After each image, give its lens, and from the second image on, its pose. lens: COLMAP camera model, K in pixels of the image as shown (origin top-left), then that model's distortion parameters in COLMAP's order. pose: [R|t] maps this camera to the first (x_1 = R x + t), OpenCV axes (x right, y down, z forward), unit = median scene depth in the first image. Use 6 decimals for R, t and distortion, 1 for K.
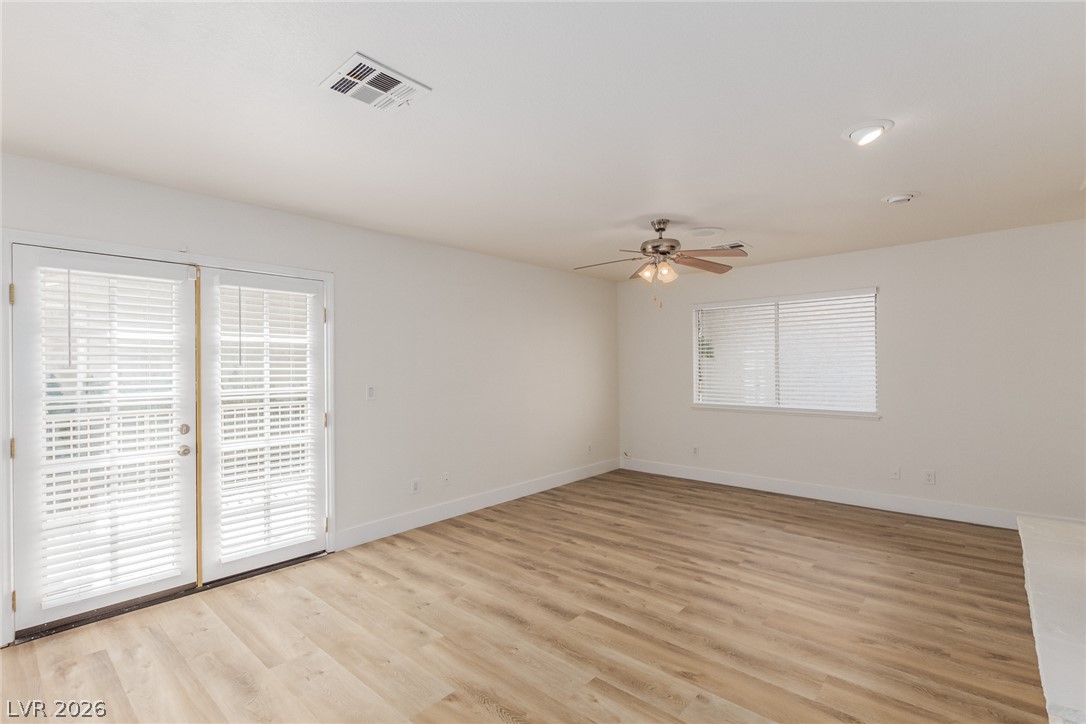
lens RADIAL K [[507.3, 0, 552.1], [0, 507.3, 374.0], [0, 0, 1]] dist [0.002977, 0.000443]
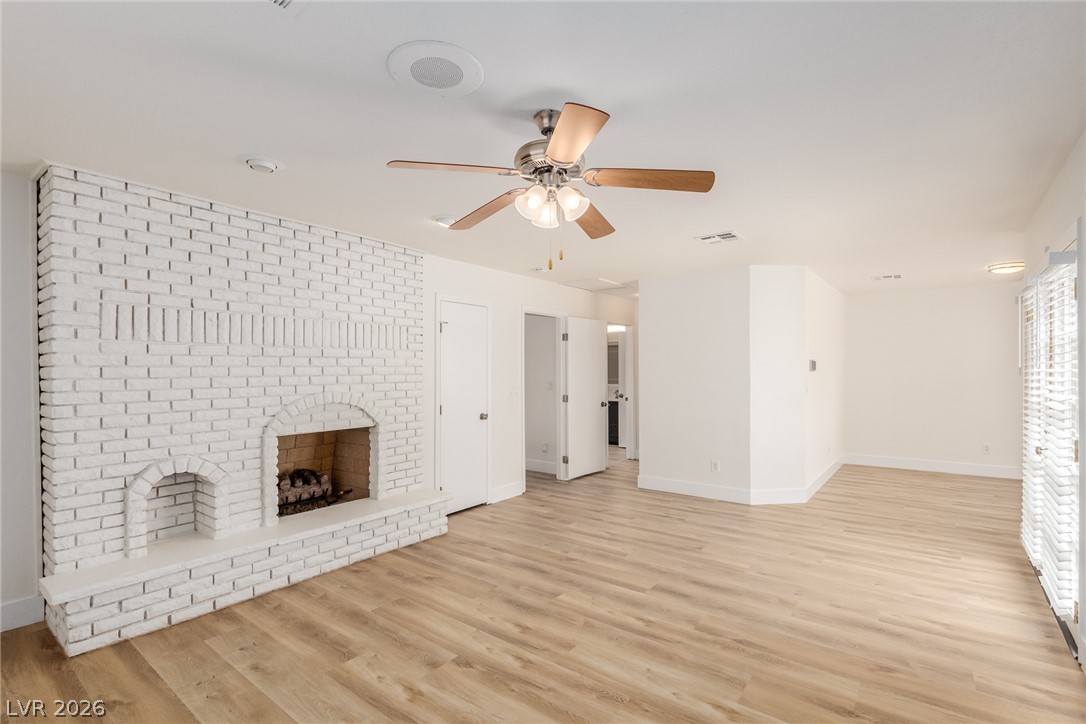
lens RADIAL K [[507.3, 0, 552.1], [0, 507.3, 374.0], [0, 0, 1]] dist [0.002977, 0.000443]
pose [[-0.997798, 0.013939, -0.064845, 0.300903], [0.012467, 0.999657, 0.023040, -0.032648], [0.065144, 0.022181, -0.997629, 1.865661]]
